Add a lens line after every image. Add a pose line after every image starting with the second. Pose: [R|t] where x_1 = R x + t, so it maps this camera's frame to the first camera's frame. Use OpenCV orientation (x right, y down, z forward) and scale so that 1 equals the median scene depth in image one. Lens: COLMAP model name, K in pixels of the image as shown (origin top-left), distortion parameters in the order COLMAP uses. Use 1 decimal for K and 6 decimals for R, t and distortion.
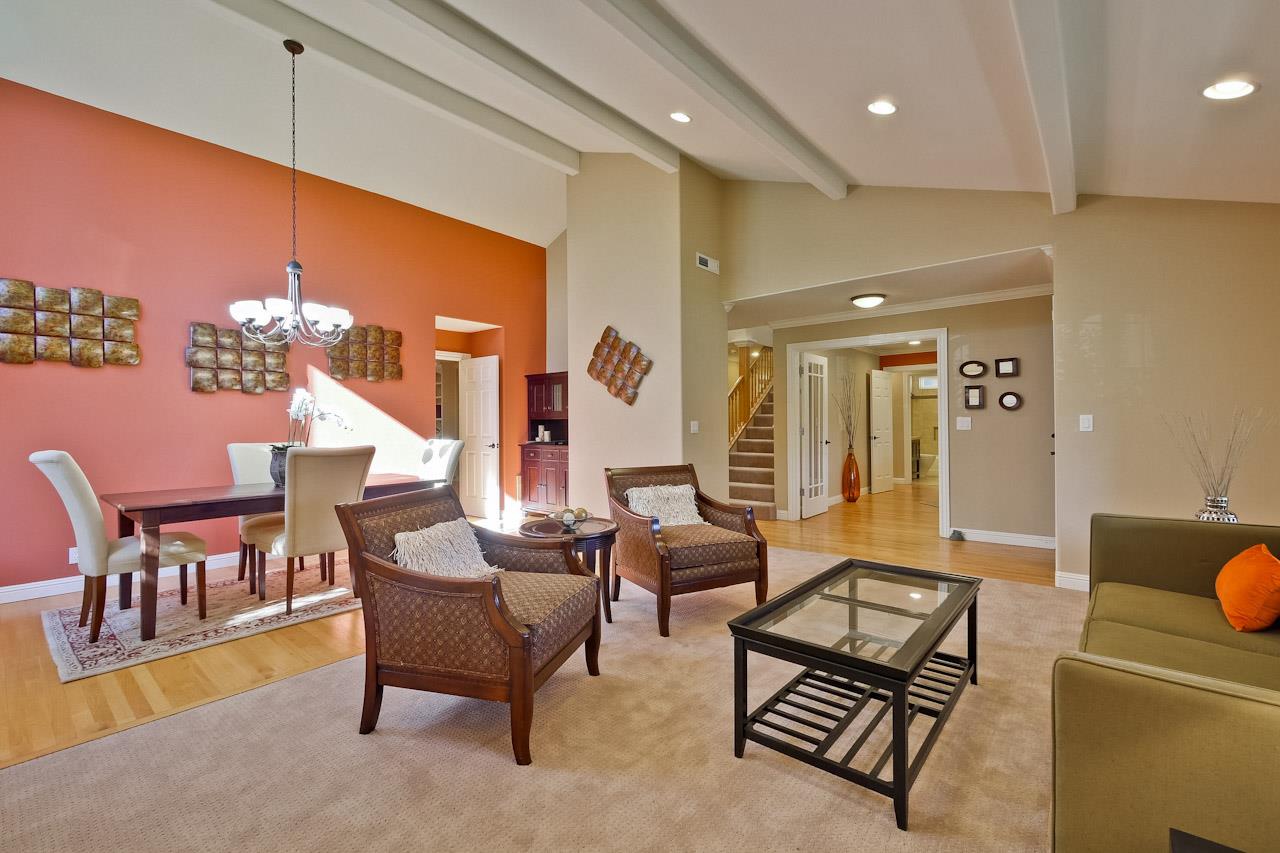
lens RADIAL K [[563.6, 0, 639.1], [0, 563.6, 421.4], [0, 0, 1]] dist [-0.003722, -0.000650]
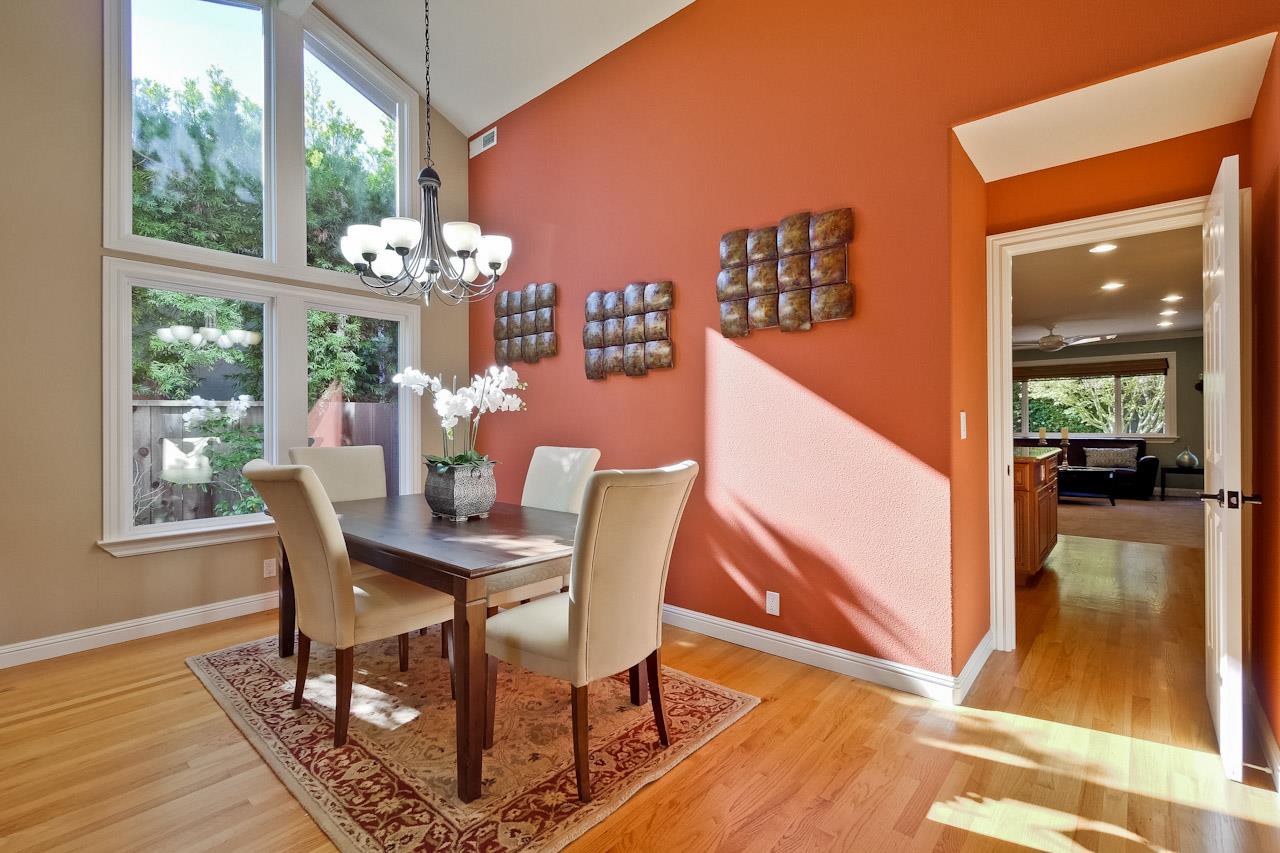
lens RADIAL K [[572.7, 0, 637.6], [0, 572.7, 417.8], [0, 0, 1]] dist [-0.000334, 0.000334]
pose [[-0.007725, 0.004590, -0.999960, 0.039498], [0.012918, 0.999906, 0.004490, 0.002746], [0.999887, -0.012883, -0.007784, 1.154458]]
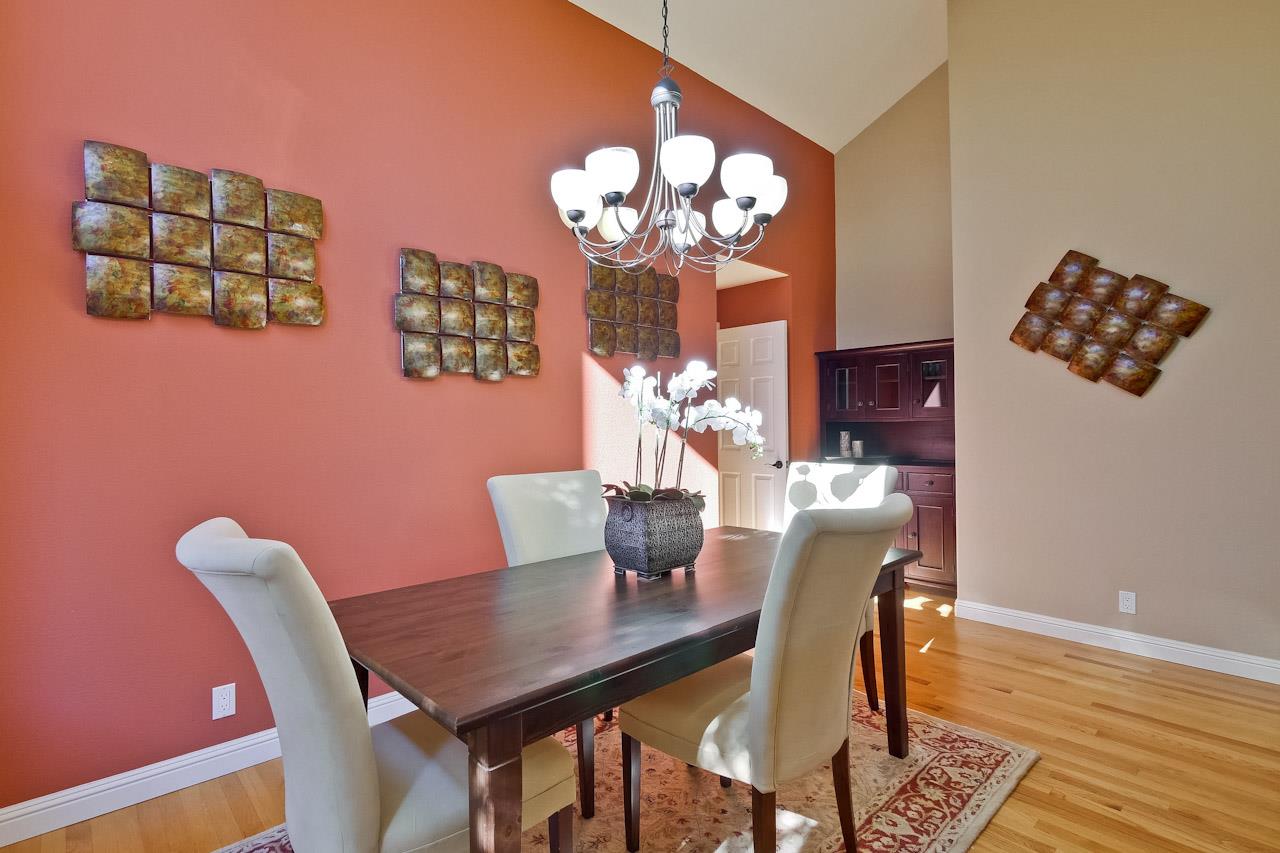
lens RADIAL K [[614.6, 0, 622.2], [0, 614.6, 421.9], [0, 0, 1]] dist [0.001881, 0.000048]
pose [[0.992509, -0.006343, -0.122004, -0.547517], [0.006675, 0.999975, 0.002311, -0.010694], [0.121986, -0.003108, 0.992527, 0.467316]]
